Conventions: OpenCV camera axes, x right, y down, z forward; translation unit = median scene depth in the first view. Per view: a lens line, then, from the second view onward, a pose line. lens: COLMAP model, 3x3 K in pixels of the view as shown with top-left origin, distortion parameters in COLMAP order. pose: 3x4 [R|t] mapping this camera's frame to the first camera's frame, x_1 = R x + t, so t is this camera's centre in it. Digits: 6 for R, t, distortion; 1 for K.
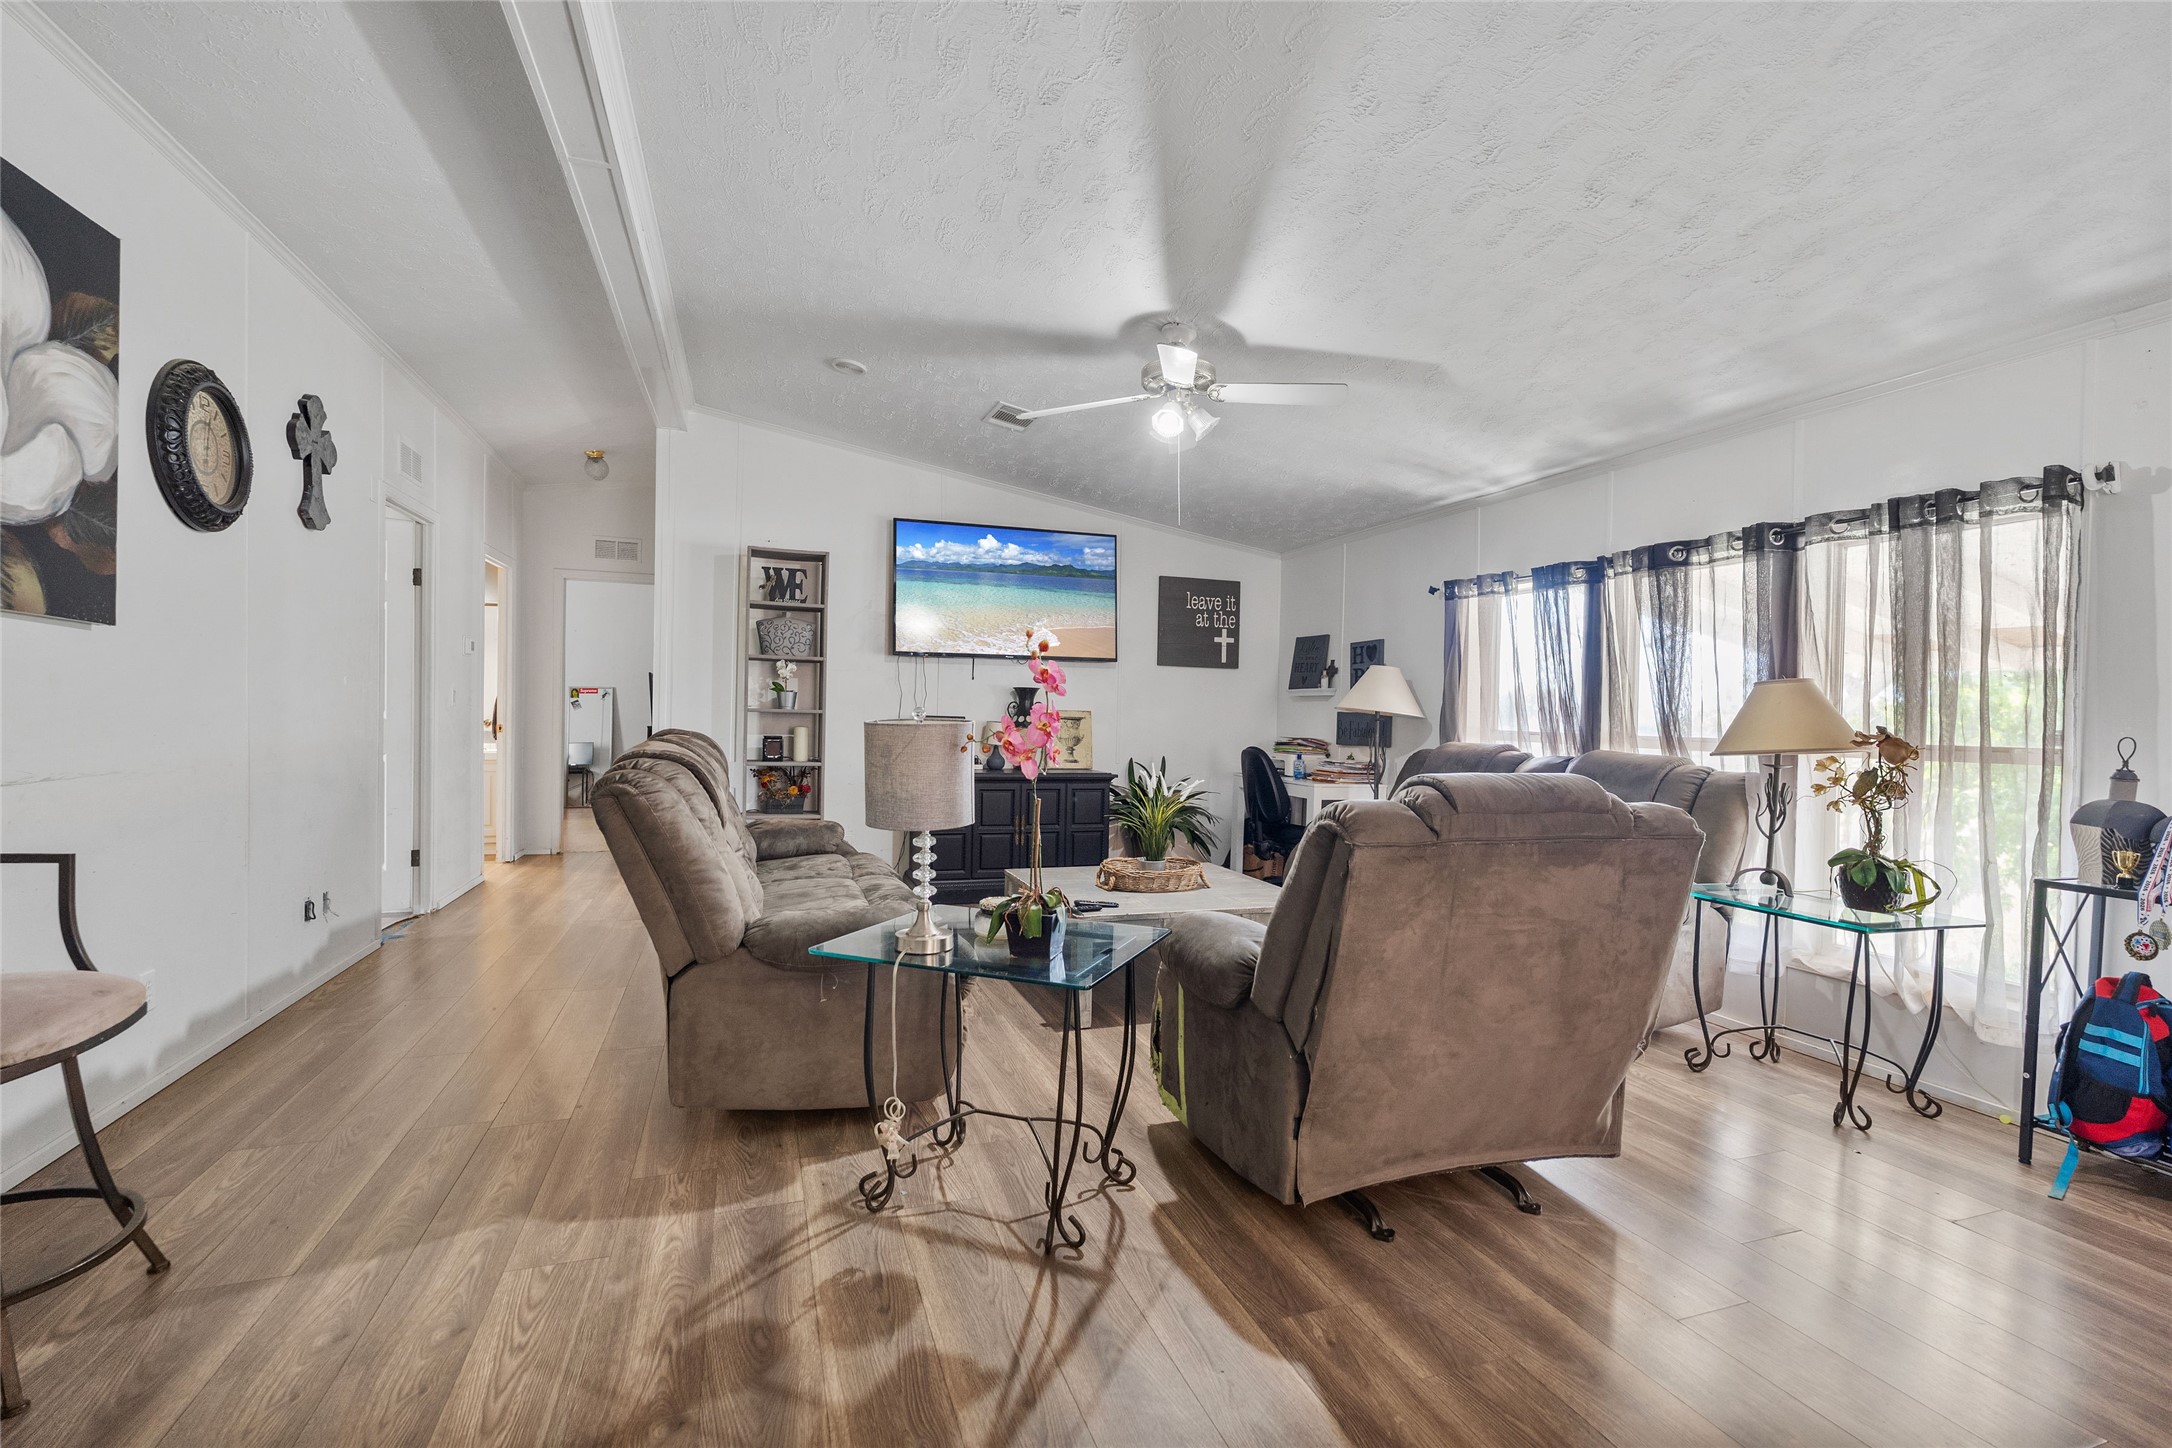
lens RADIAL K [[964.9, 0, 1106.3], [0, 964.9, 708.3], [0, 0, 1]] dist [-0.002907, 0.000079]
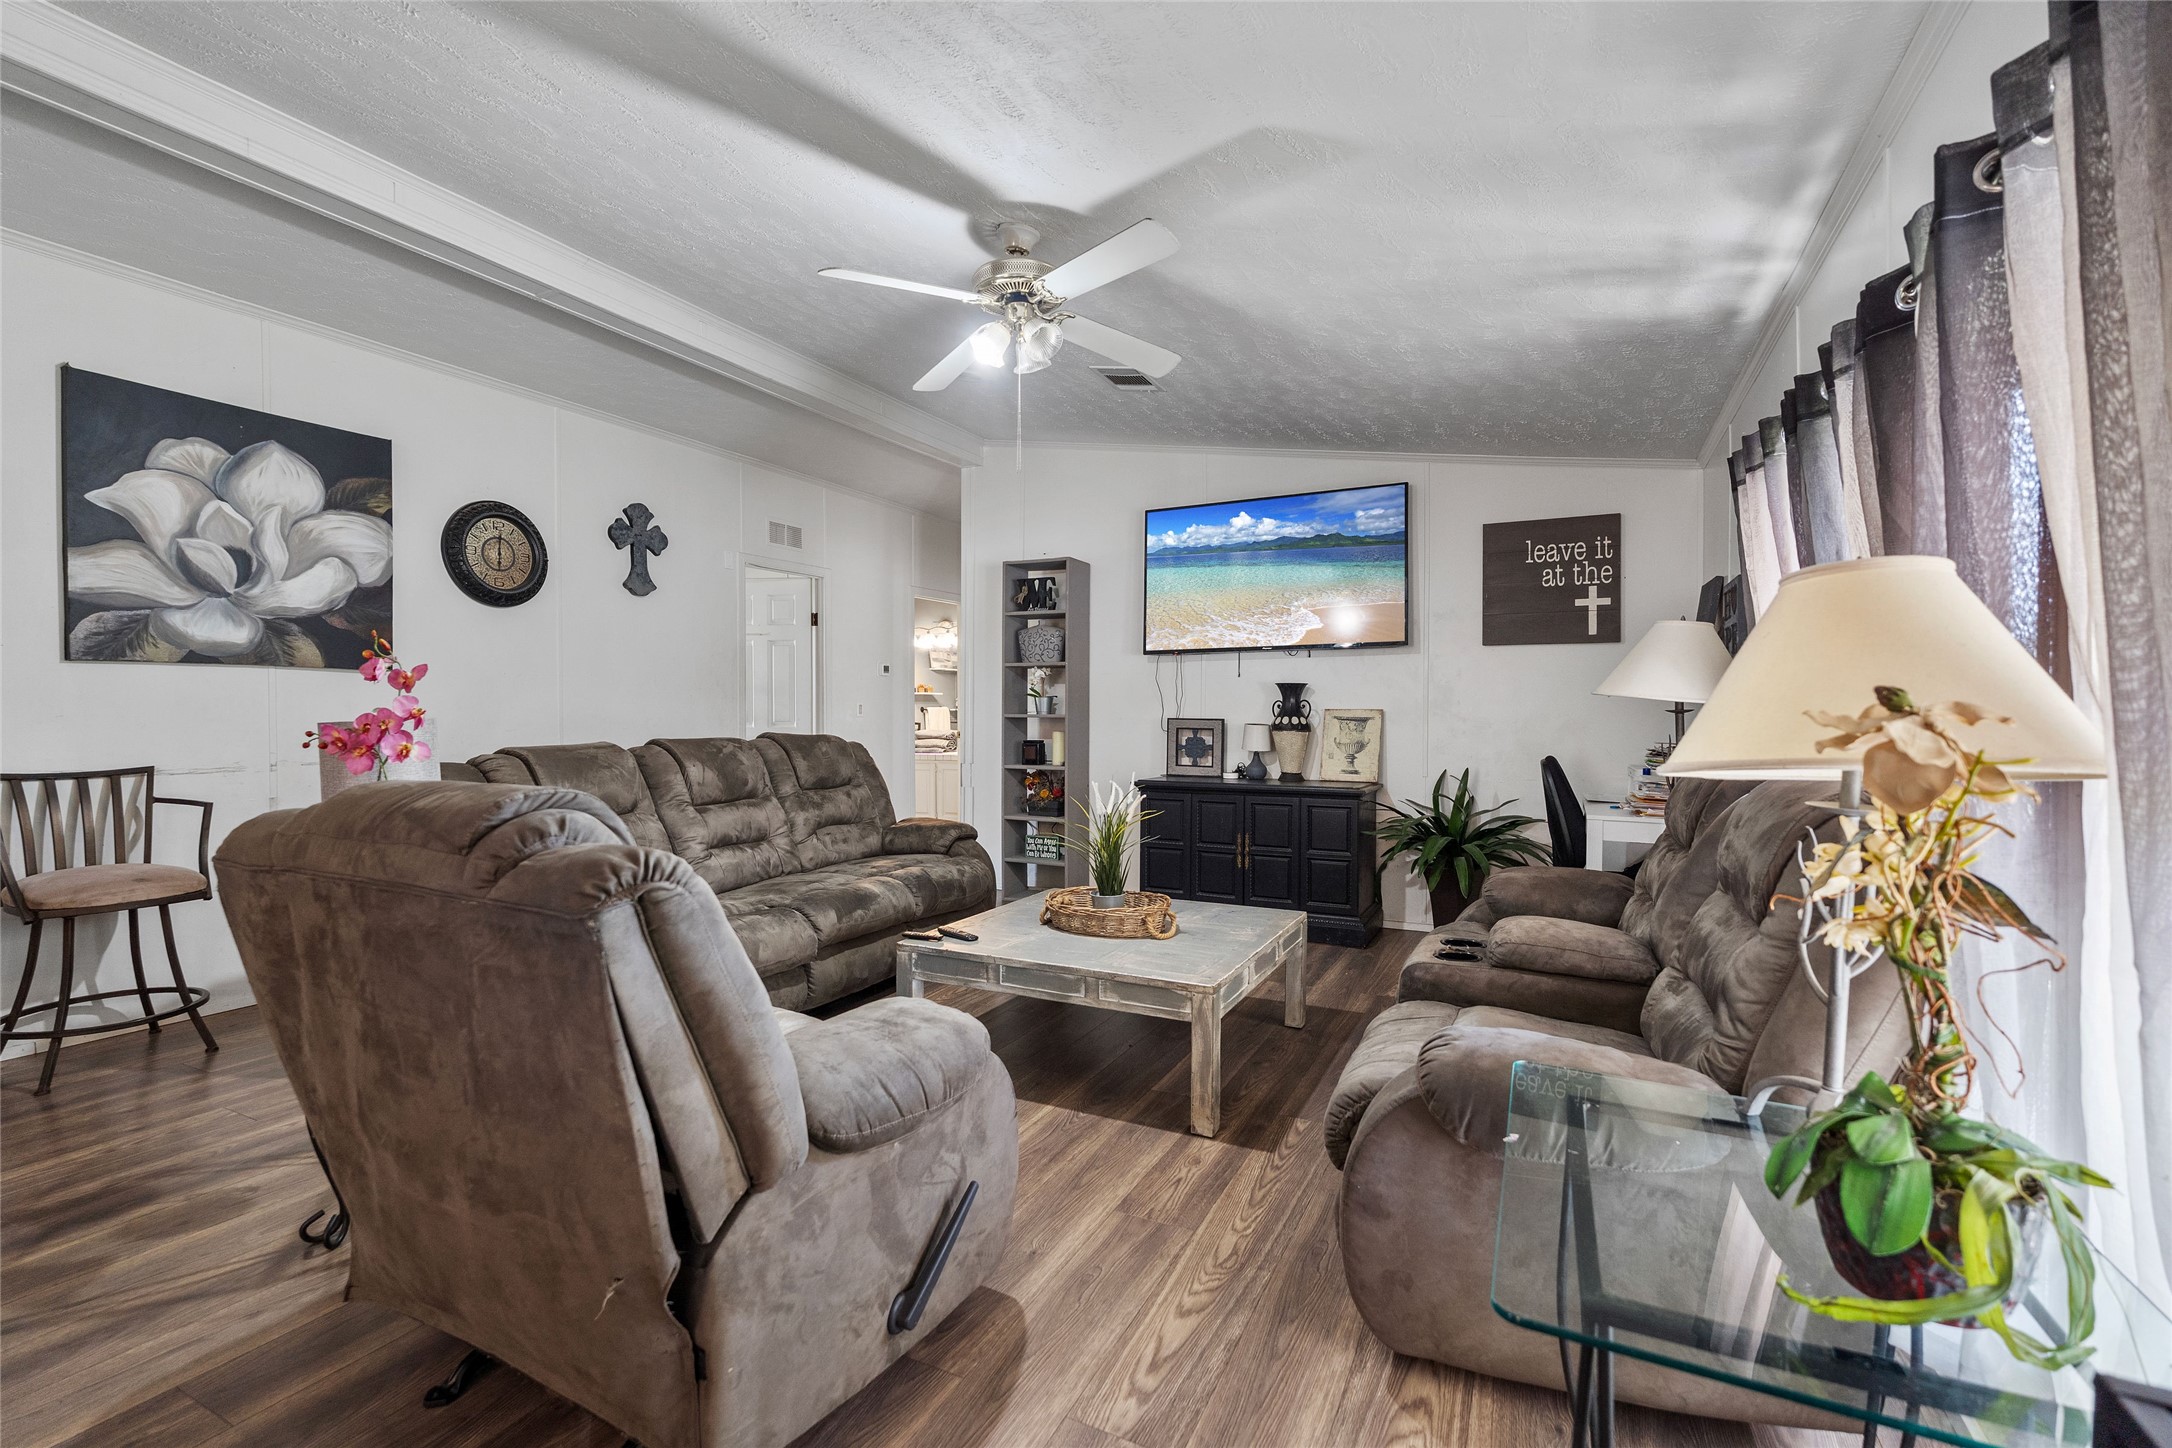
lens RADIAL K [[964.9, 0, 1106.3], [0, 964.9, 708.3], [0, 0, 1]] dist [-0.002907, 0.000079]
pose [[0.686963, -0.022447, -0.726345, 0.439216], [0.017077, 0.999745, -0.014745, 0.010690], [0.726491, -0.002275, 0.687172, 0.316298]]
